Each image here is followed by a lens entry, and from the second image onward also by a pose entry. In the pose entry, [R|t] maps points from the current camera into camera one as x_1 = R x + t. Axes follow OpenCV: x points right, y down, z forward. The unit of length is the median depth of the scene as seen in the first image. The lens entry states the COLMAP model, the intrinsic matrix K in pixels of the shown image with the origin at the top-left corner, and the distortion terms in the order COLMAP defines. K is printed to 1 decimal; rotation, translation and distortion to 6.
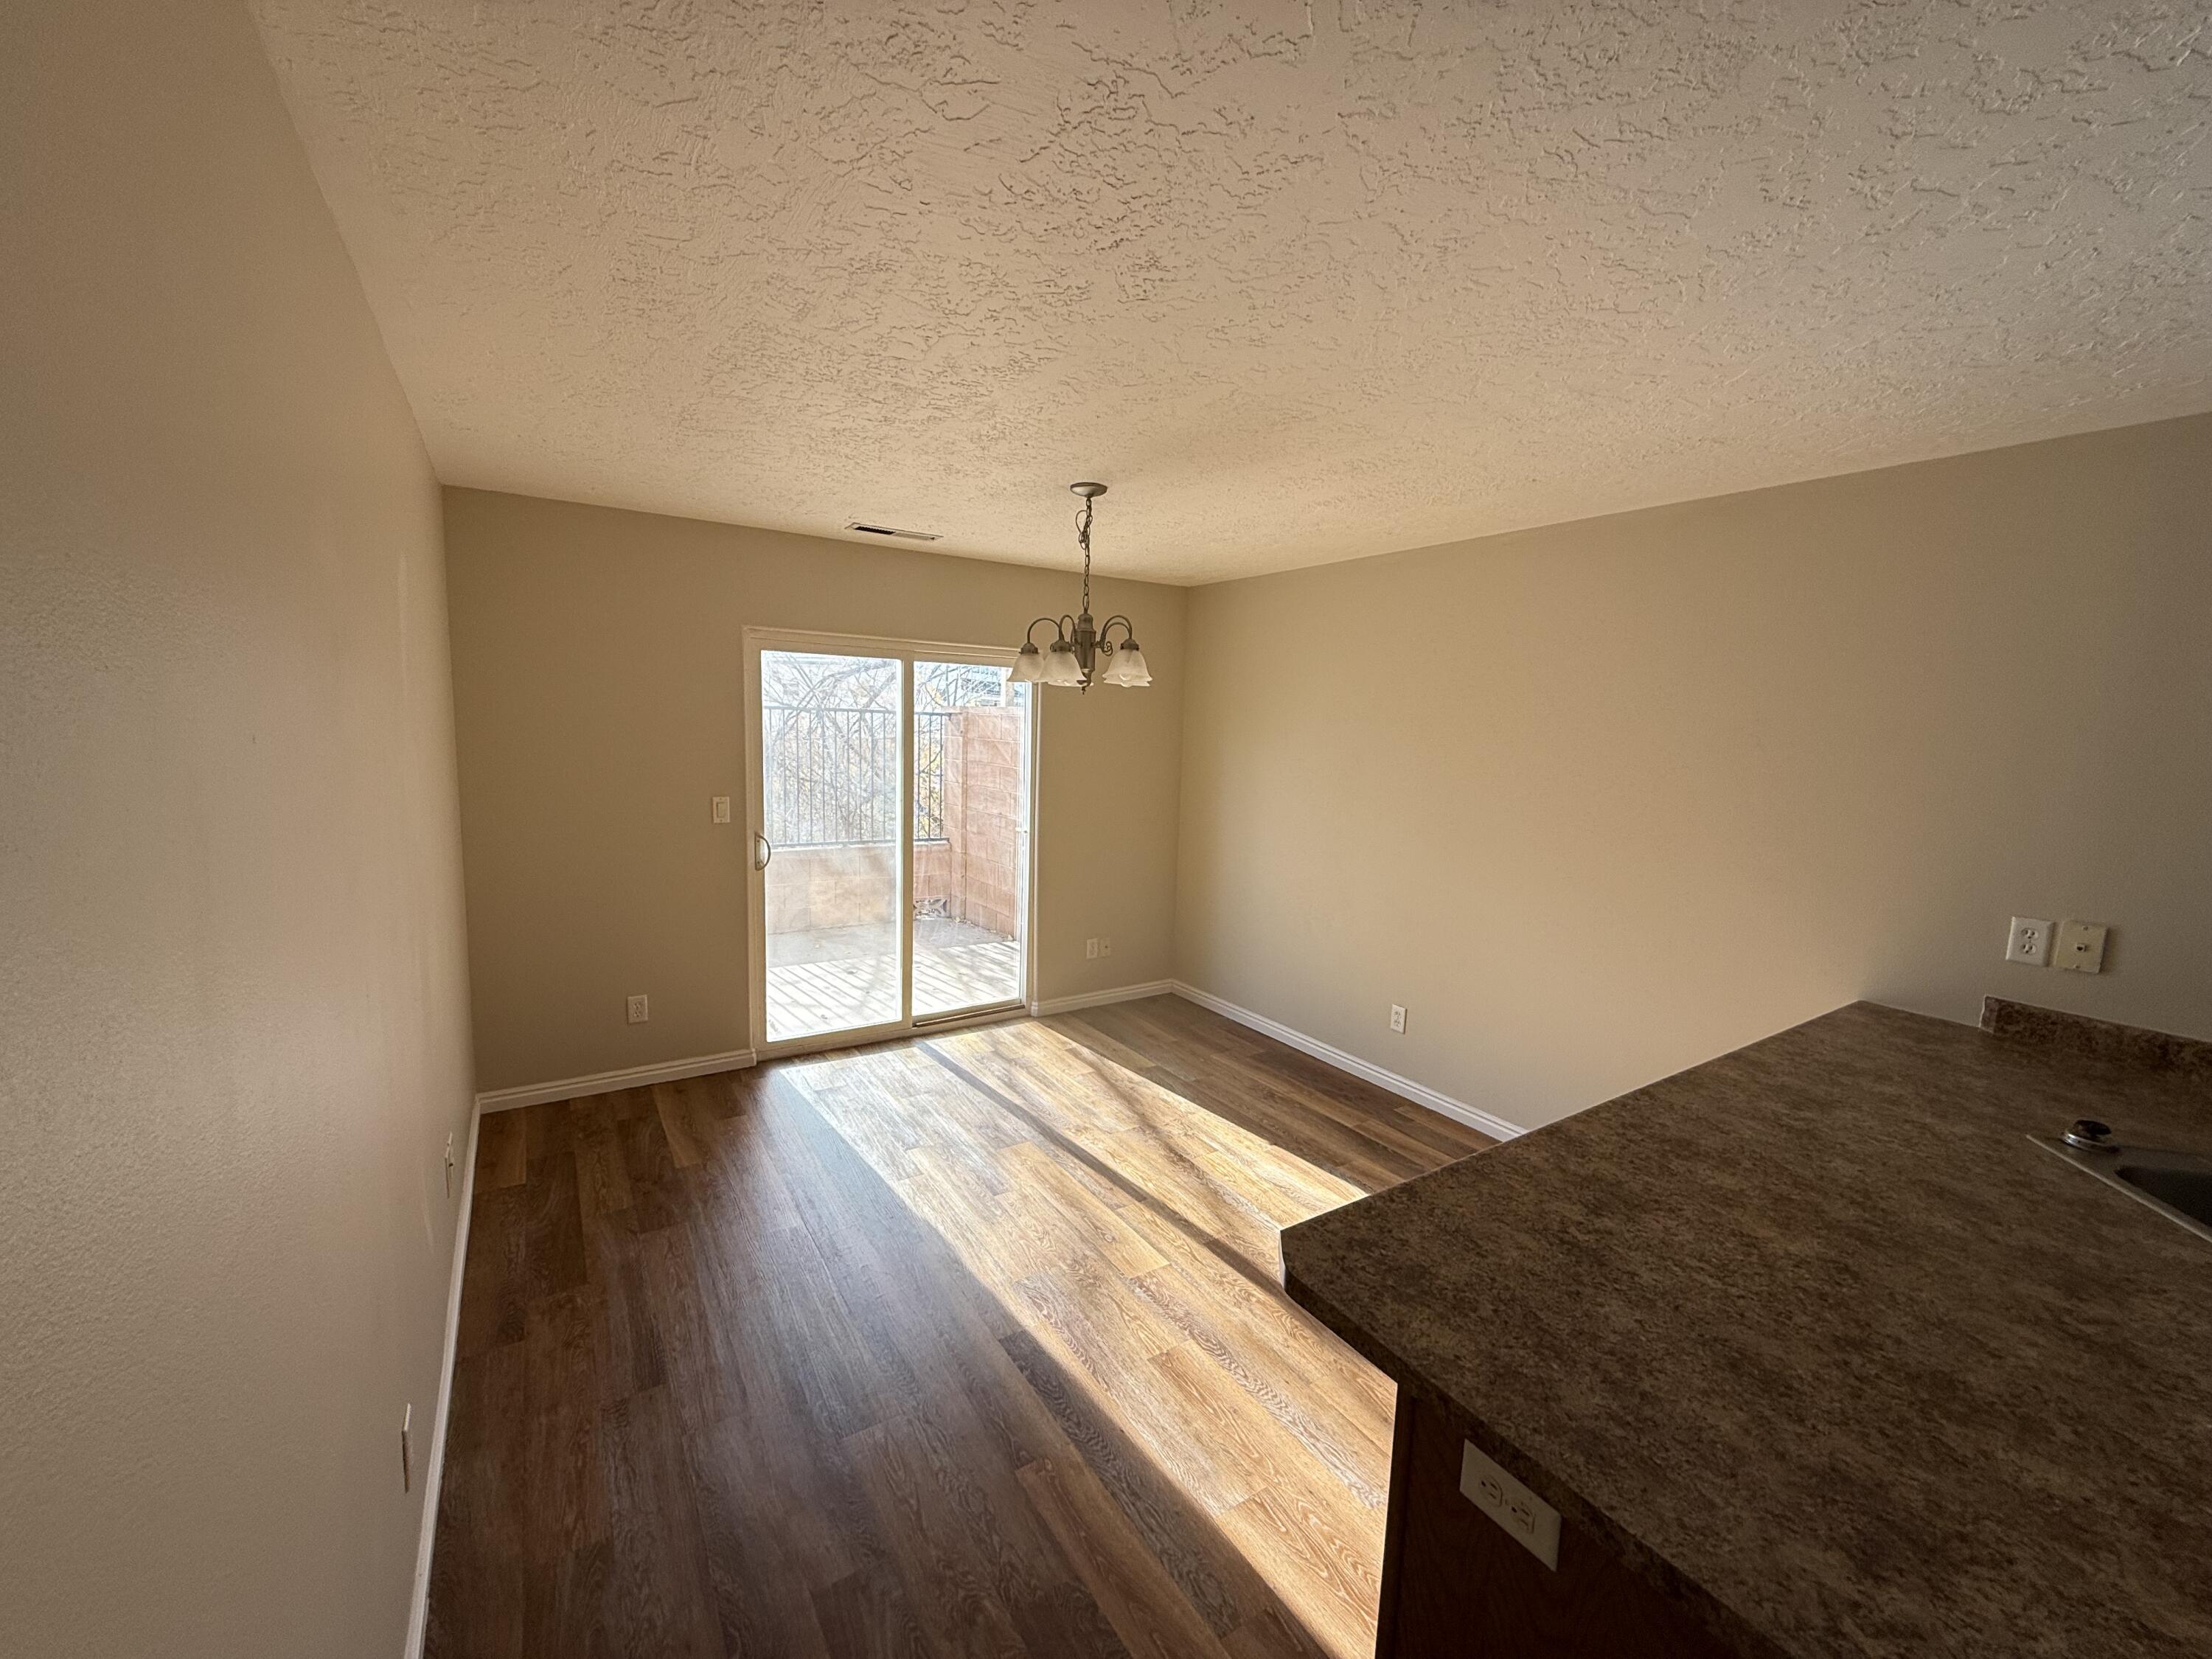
lens RADIAL K [[884.2, 0, 1104.9], [0, 884.2, 824.5], [0, 0, 1]] dist [0.001776, -0.000356]
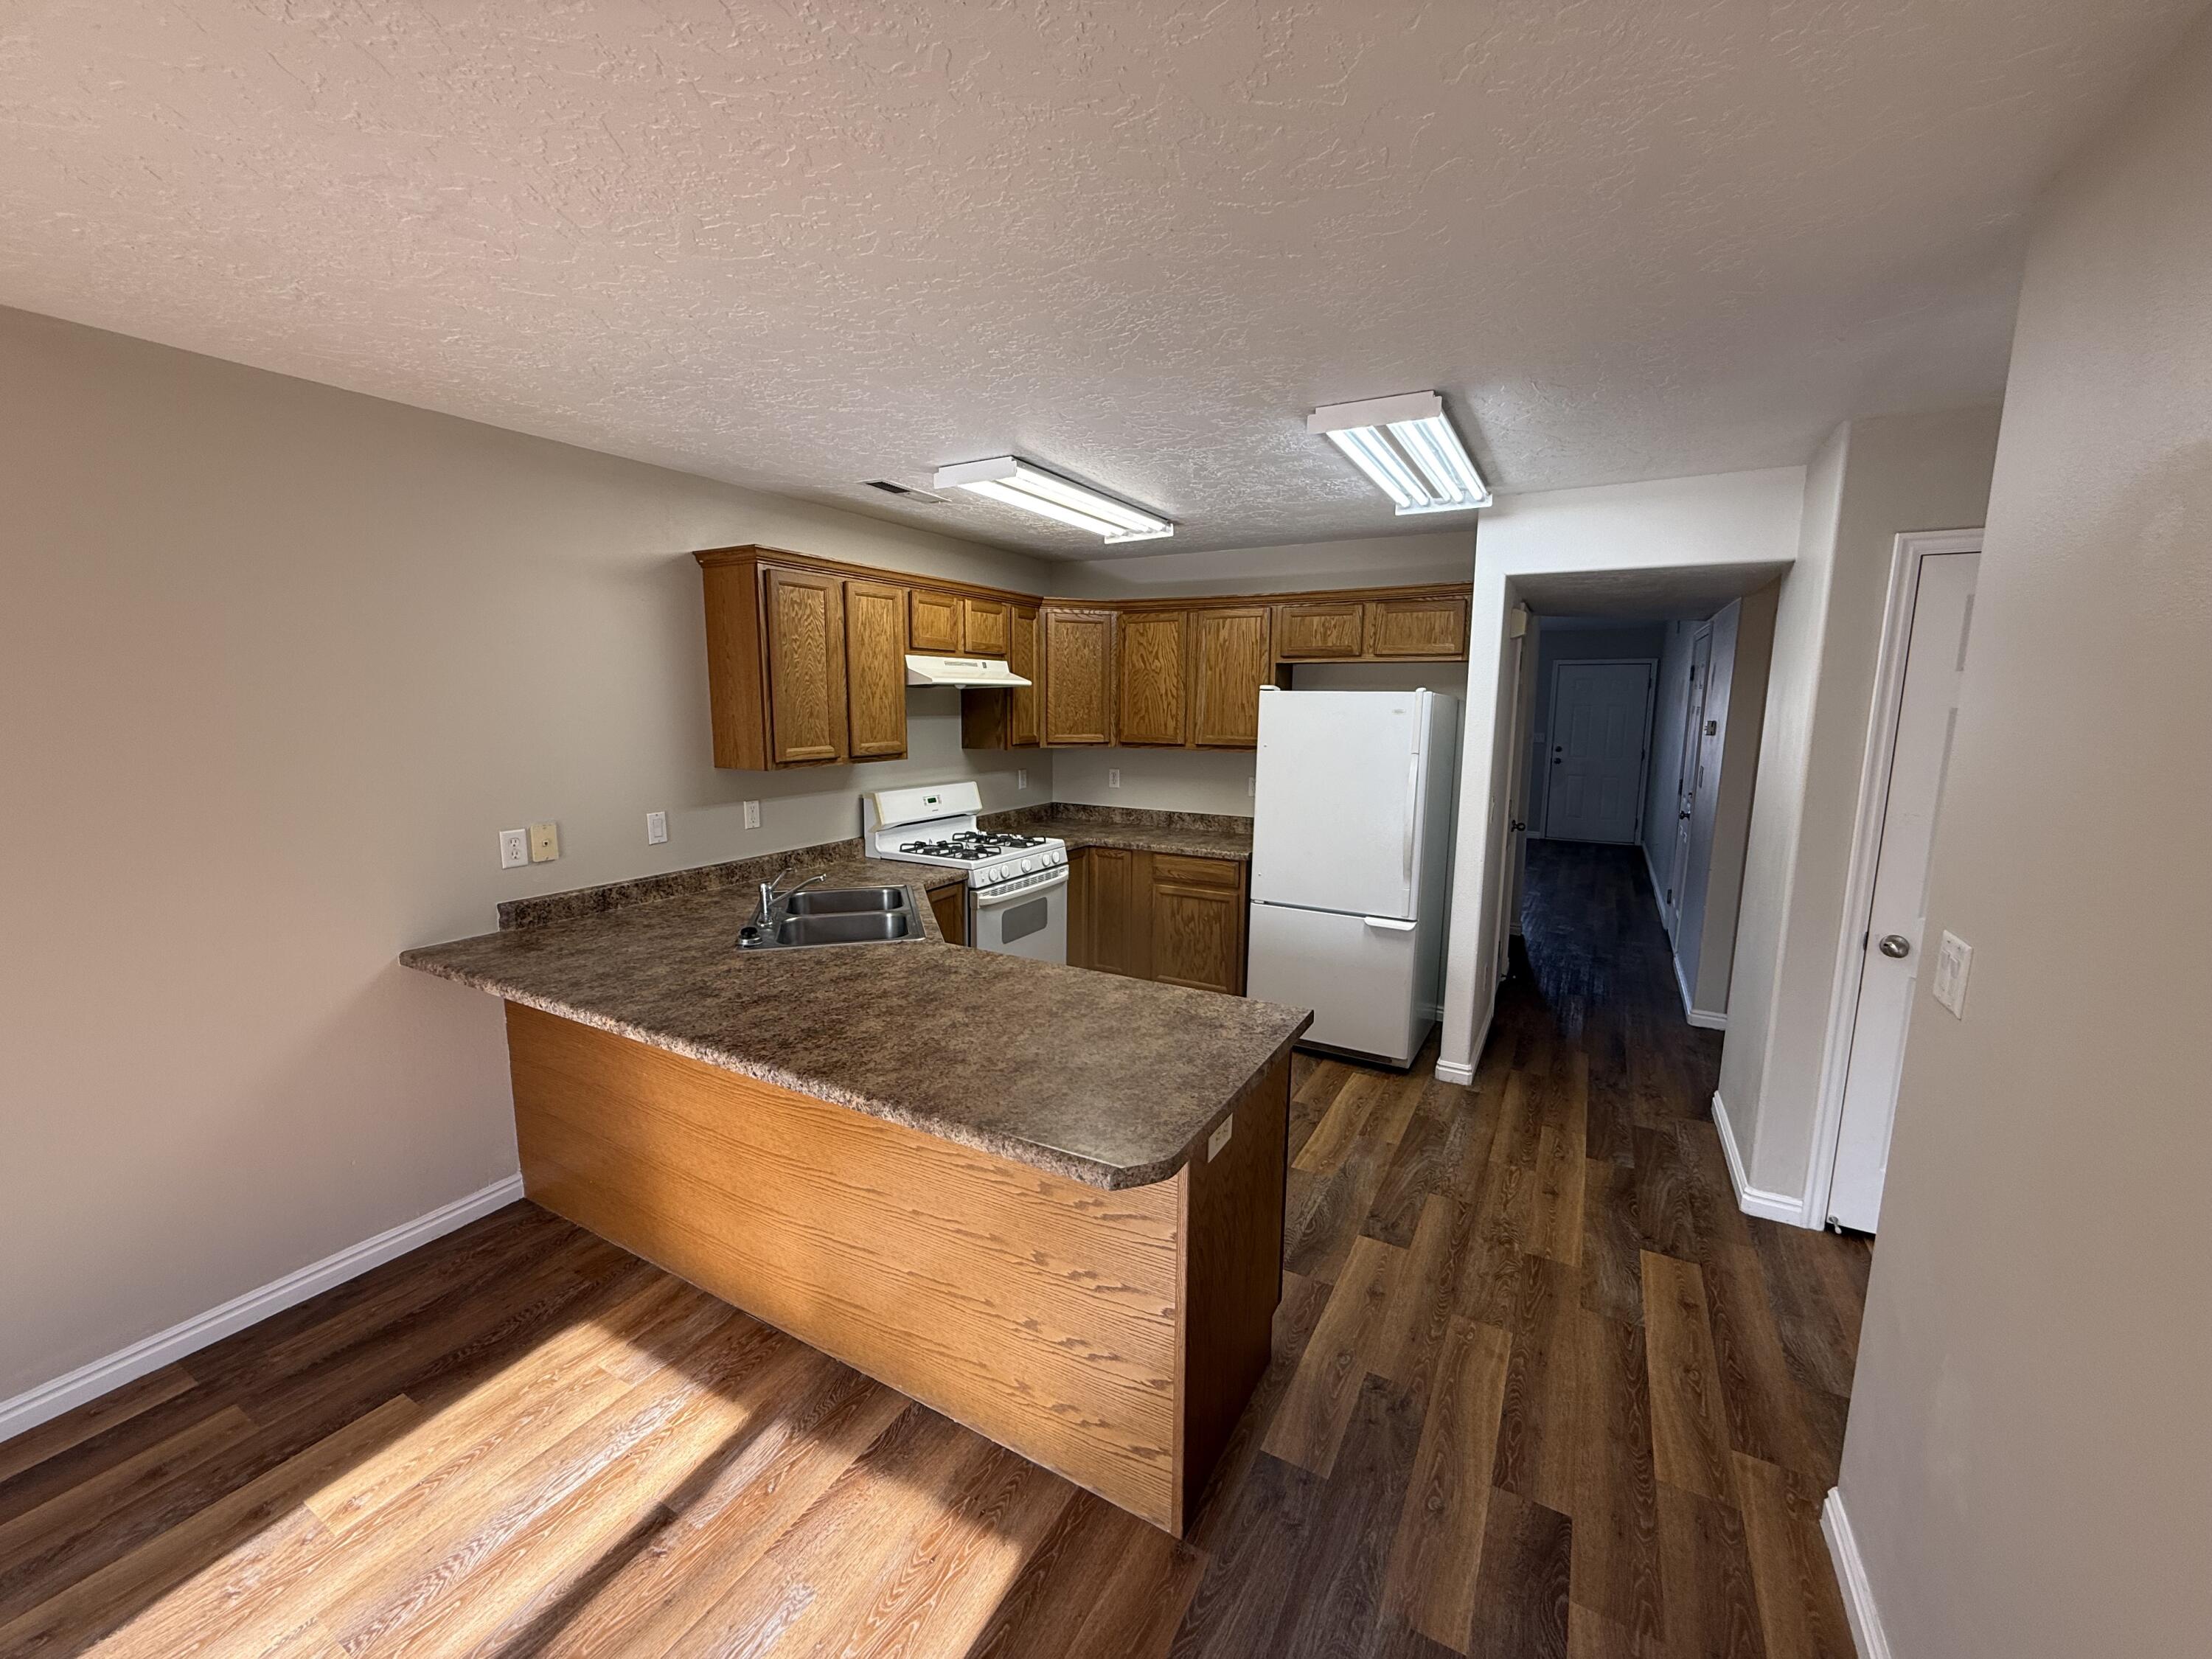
lens RADIAL K [[884.2, 0, 1105.3], [0, 884.2, 829.2], [0, 0, 1]] dist [0.001776, -0.000356]
pose [[-0.463874, -0.168052, 0.869816, -0.489331], [0.085288, 0.968811, 0.232662, -0.137484], [-0.881786, 0.182111, -0.435073, 1.059999]]
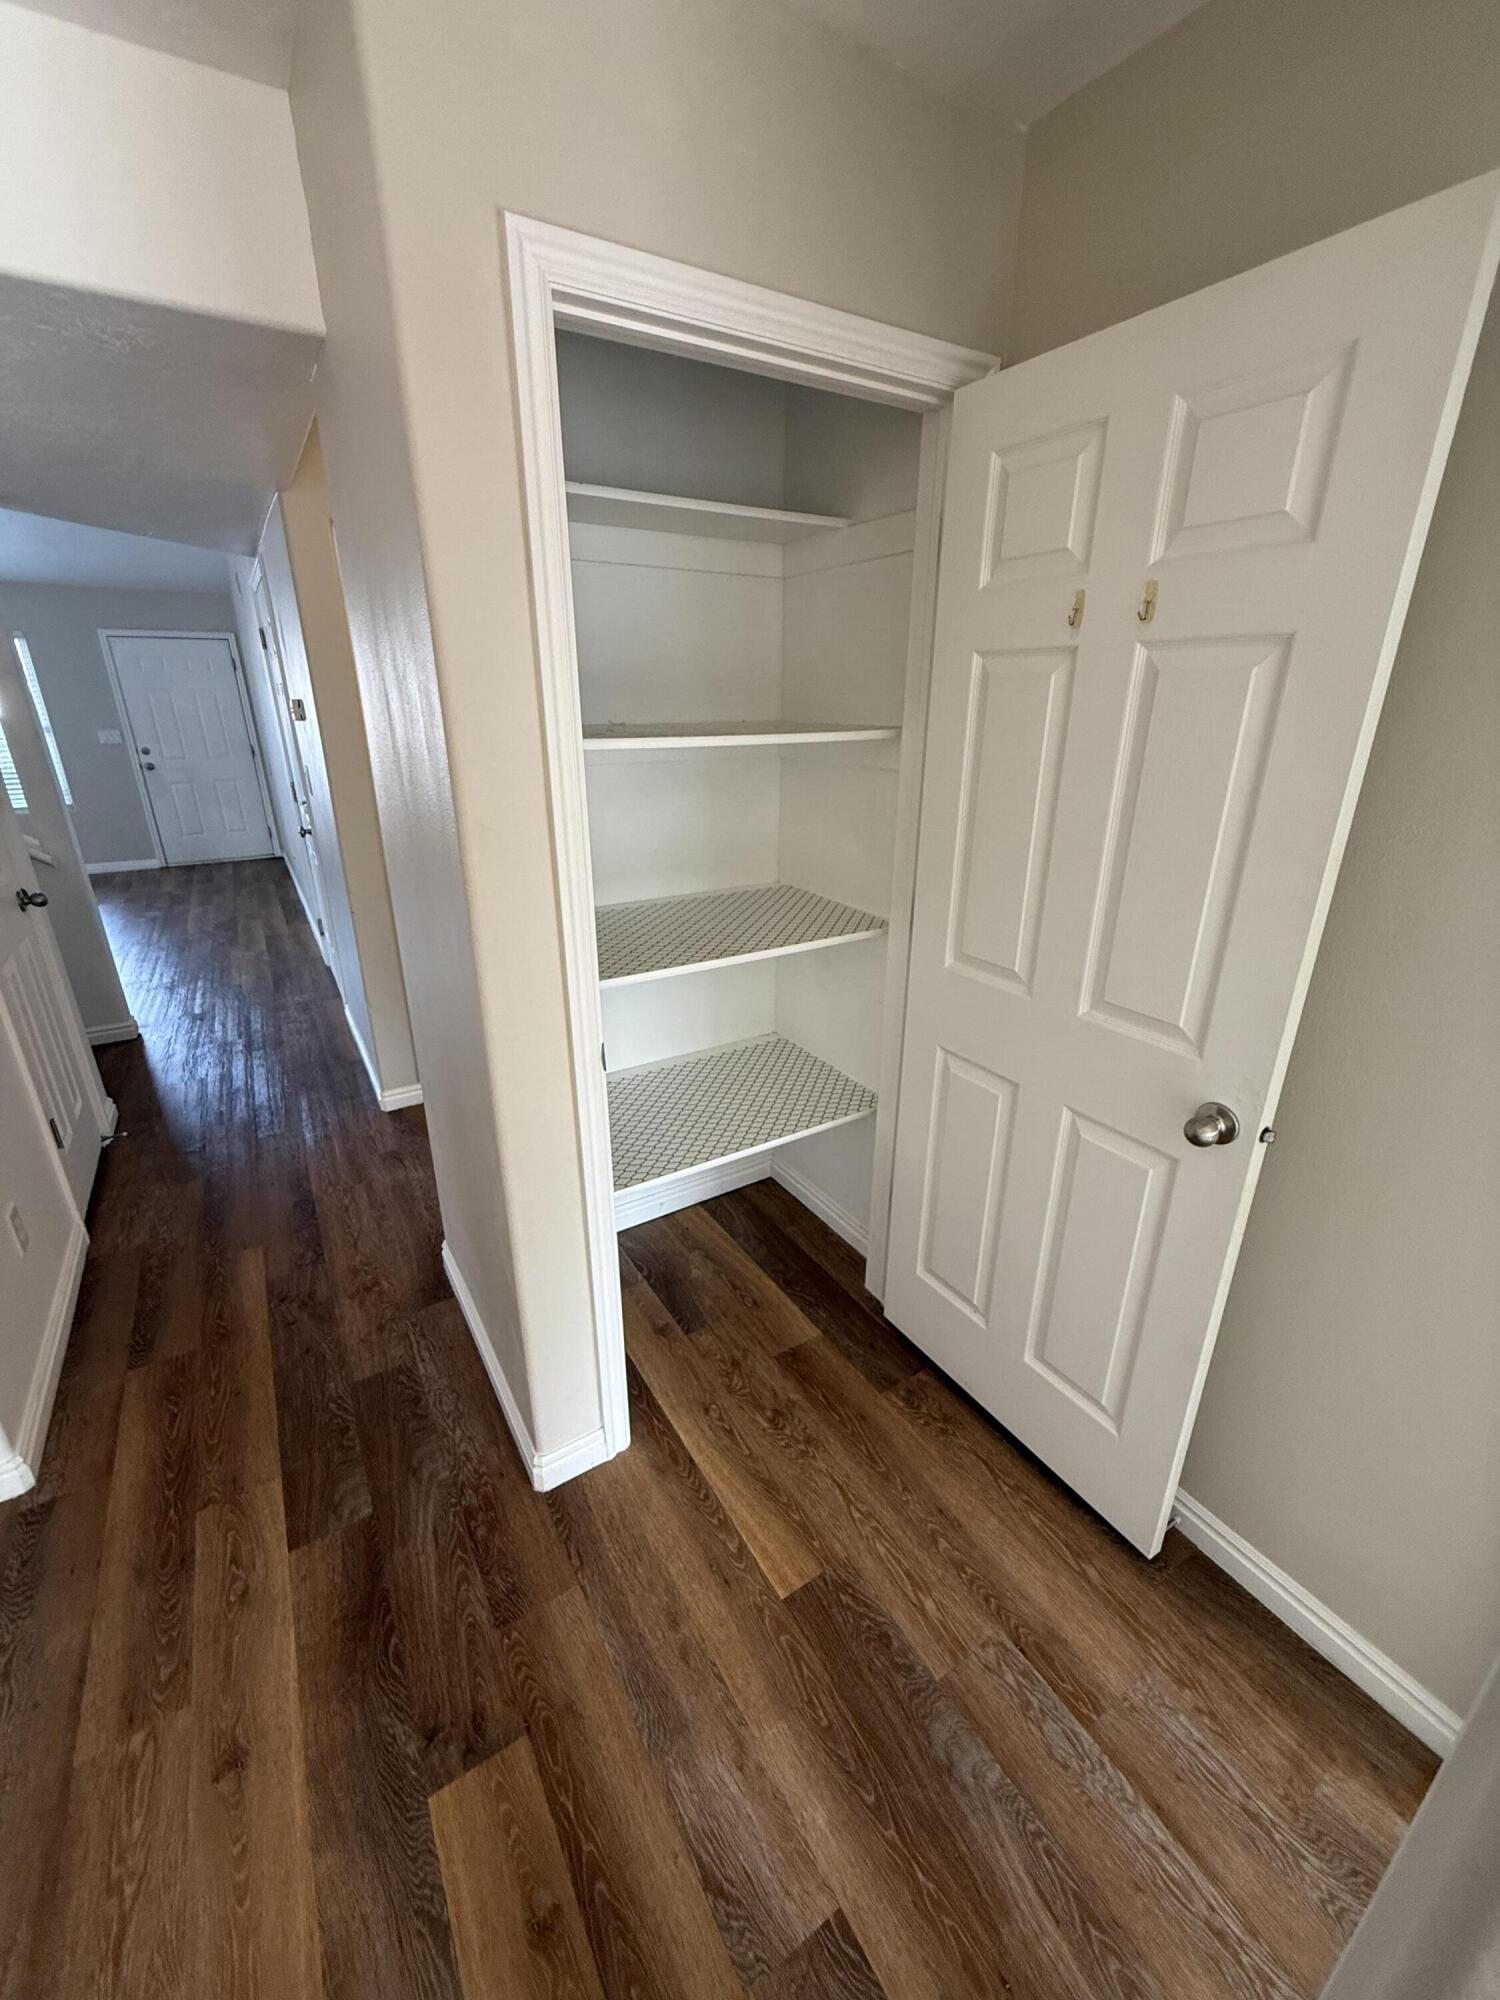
lens RADIAL K [[799.4, 0, 746.0], [0, 799.4, 999.1], [0, 0, 1]] dist [0.001776, -0.000356]
pose [[-0.999122, -0.038718, 0.015973, -0.248512], [-0.026755, 0.883419, 0.467820, -0.043013], [-0.032224, 0.466982, -0.883680, 0.566089]]
